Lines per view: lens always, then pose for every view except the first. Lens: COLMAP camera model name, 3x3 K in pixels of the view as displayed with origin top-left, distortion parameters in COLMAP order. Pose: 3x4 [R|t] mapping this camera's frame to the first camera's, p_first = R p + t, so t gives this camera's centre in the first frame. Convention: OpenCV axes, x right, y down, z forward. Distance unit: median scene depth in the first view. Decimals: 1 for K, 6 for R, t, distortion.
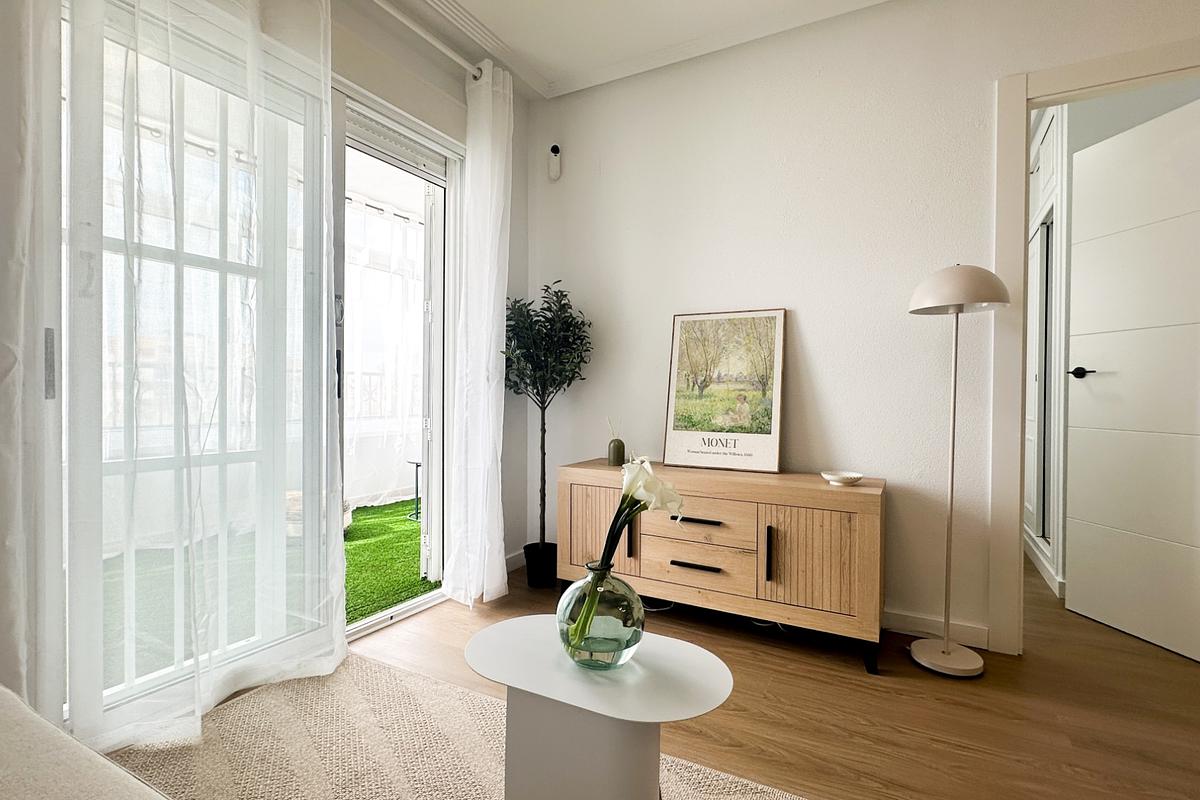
lens RADIAL K [[565.7, 0, 601.5], [0, 565.7, 398.0], [0, 0, 1]] dist [0.001757, -0.002116]
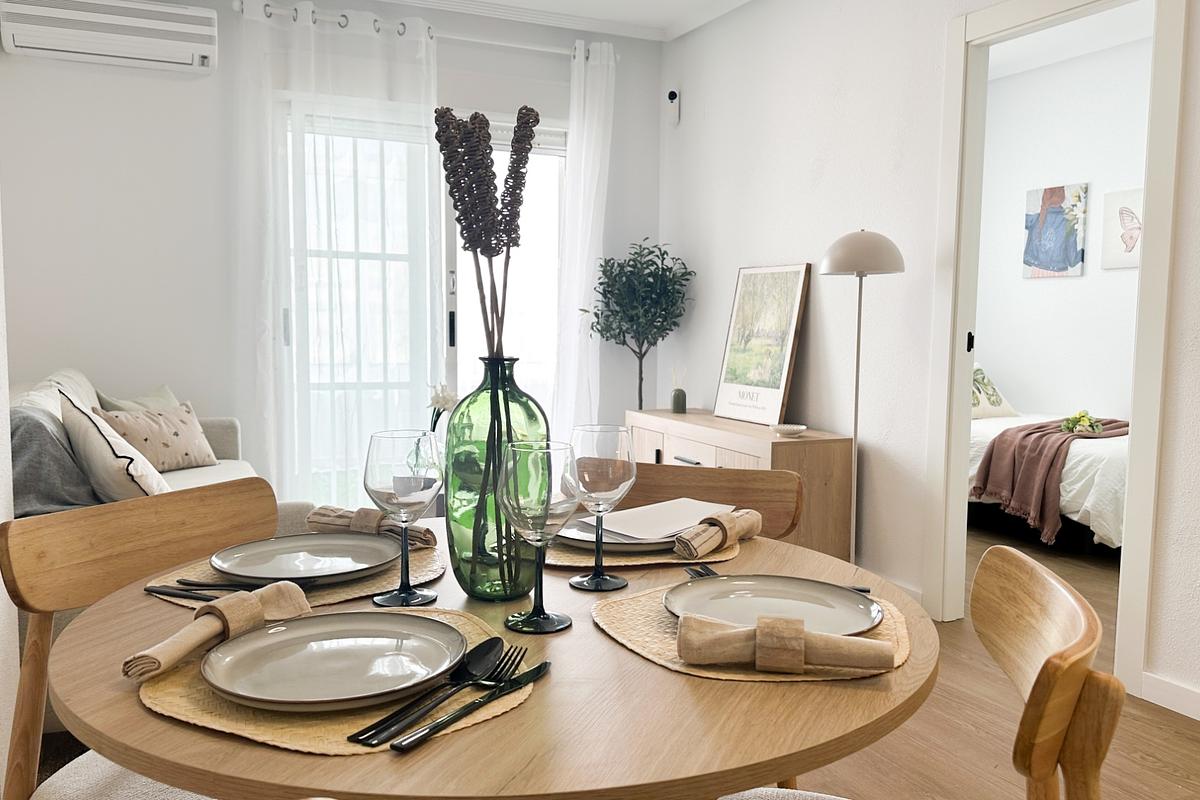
lens RADIAL K [[1002.9, 0, 606.6], [0, 1002.9, 412.8], [0, 0, 1]] dist [0.093756, -0.089197]
pose [[0.804000, 0.060071, -0.591588, 1.091440], [-0.012473, 0.996369, 0.084221, -0.041453], [0.594499, -0.060335, 0.801829, -0.626415]]
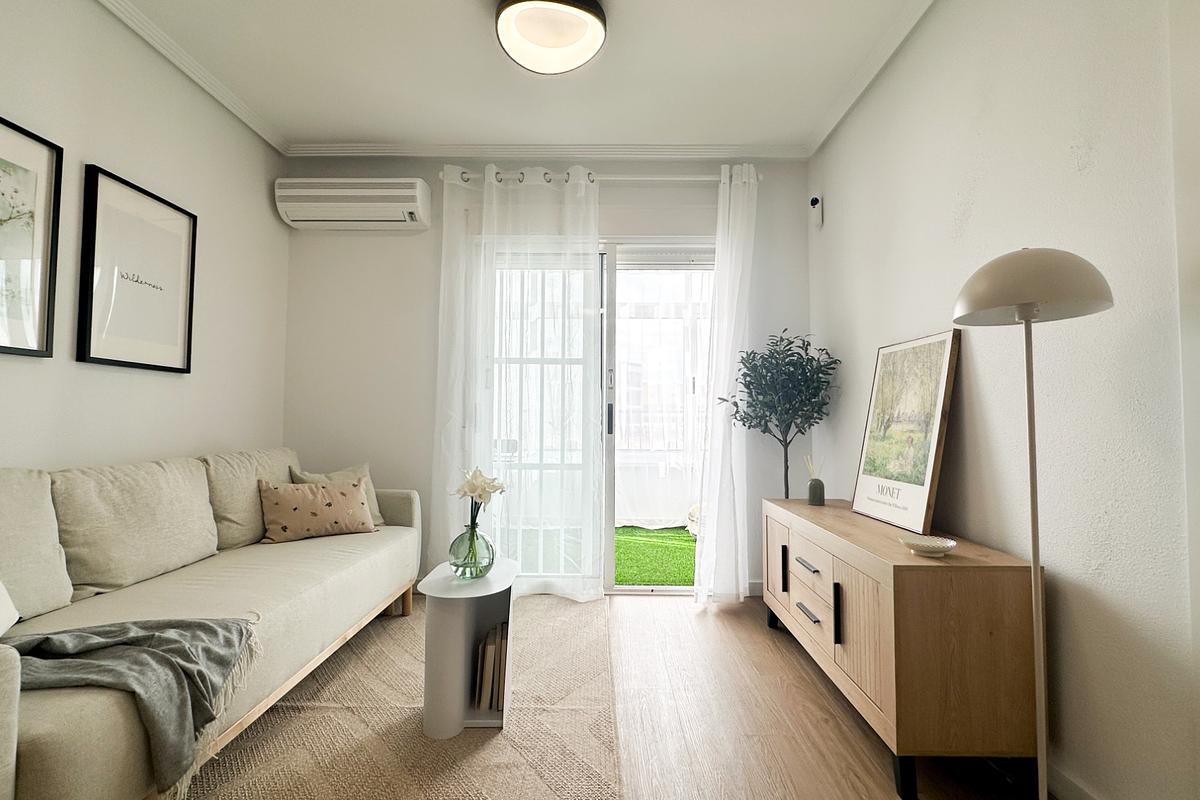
lens RADIAL K [[565.7, 0, 601.8], [0, 565.7, 397.8], [0, 0, 1]] dist [0.001757, -0.002116]
pose [[0.477097, -0.040909, -0.877898, 0.774887], [-0.012039, 0.998518, -0.053073, -0.013566], [0.878768, 0.035890, 0.475898, 0.191744]]
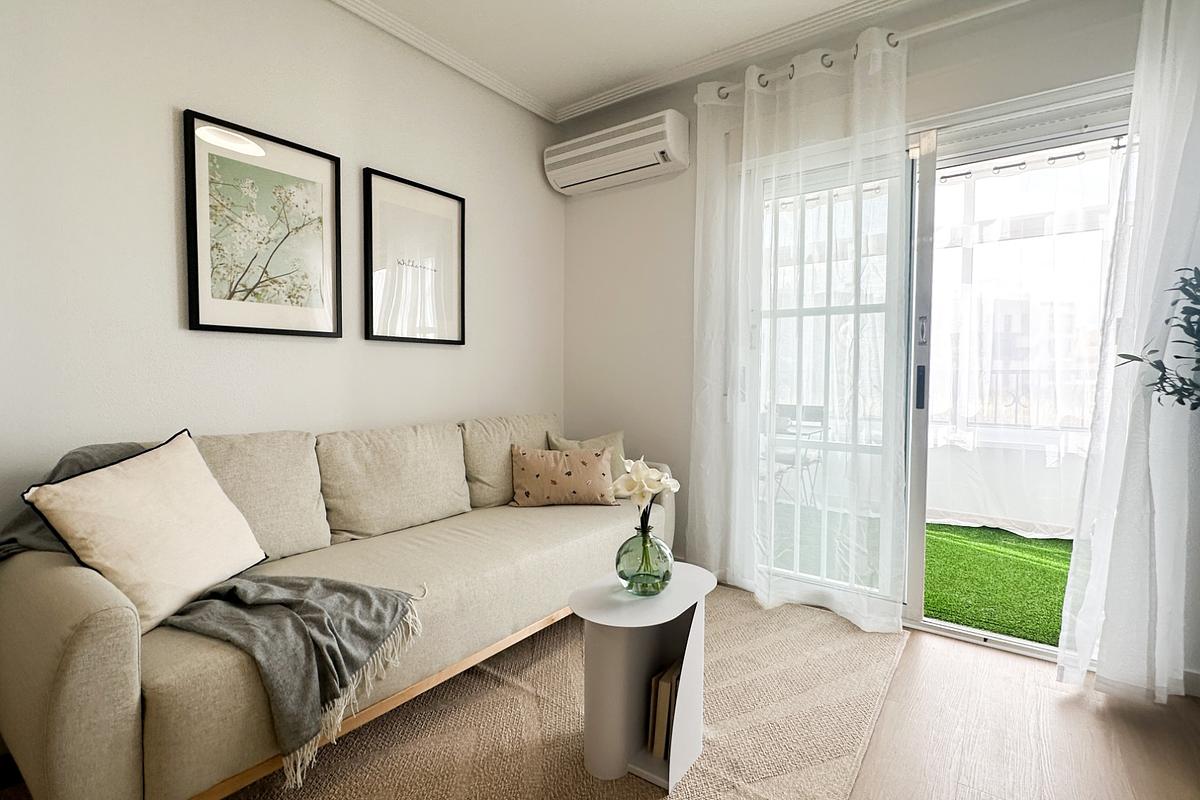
lens RADIAL K [[565.7, 0, 598.3], [0, 565.7, 397.3], [0, 0, 1]] dist [0.001757, -0.002116]
pose [[-0.131075, 0.029984, -0.990919, 0.613515], [-0.017168, 0.999324, 0.032510, -0.039574], [0.991224, 0.021273, -0.130471, 0.439683]]
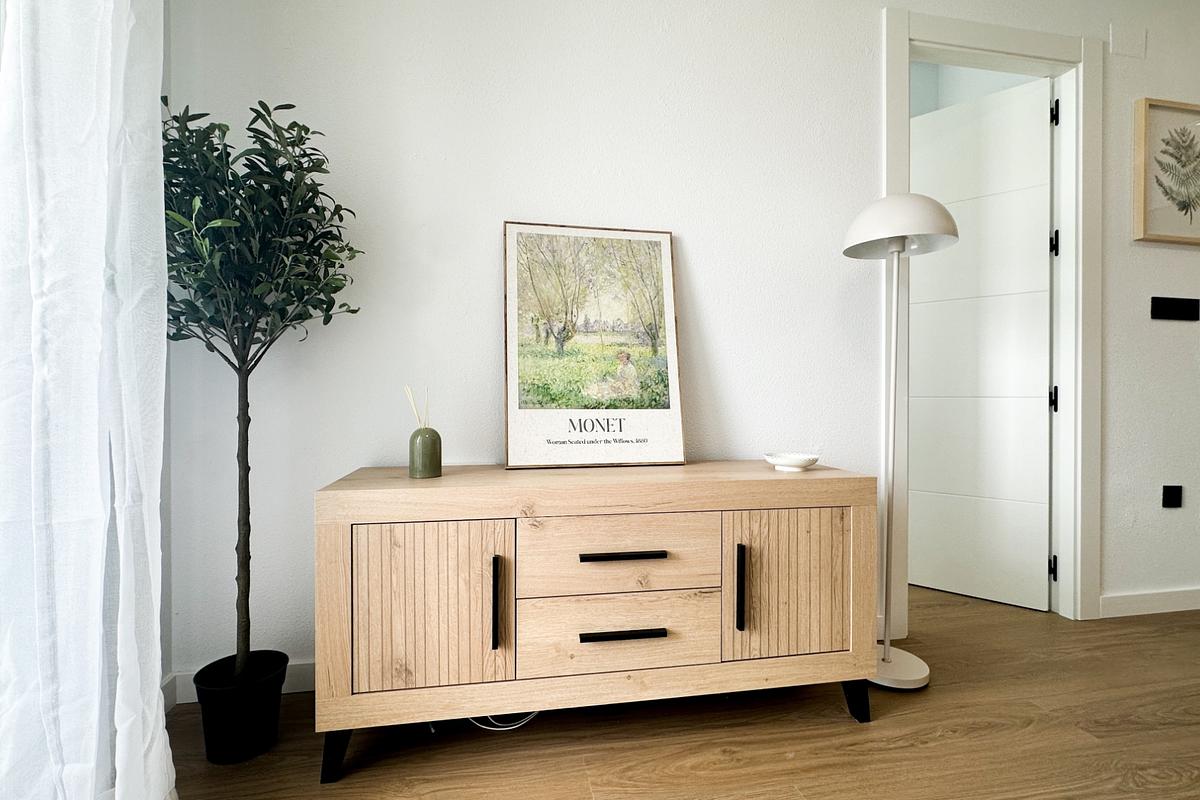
lens RADIAL K [[565.7, 0, 603.1], [0, 565.7, 397.2], [0, 0, 1]] dist [0.001757, -0.002116]
pose [[0.770274, -0.007808, 0.637665, -0.195269], [0.011144, 0.999937, -0.001218, 0.048475], [-0.637615, 0.008044, 0.770313, 0.505375]]
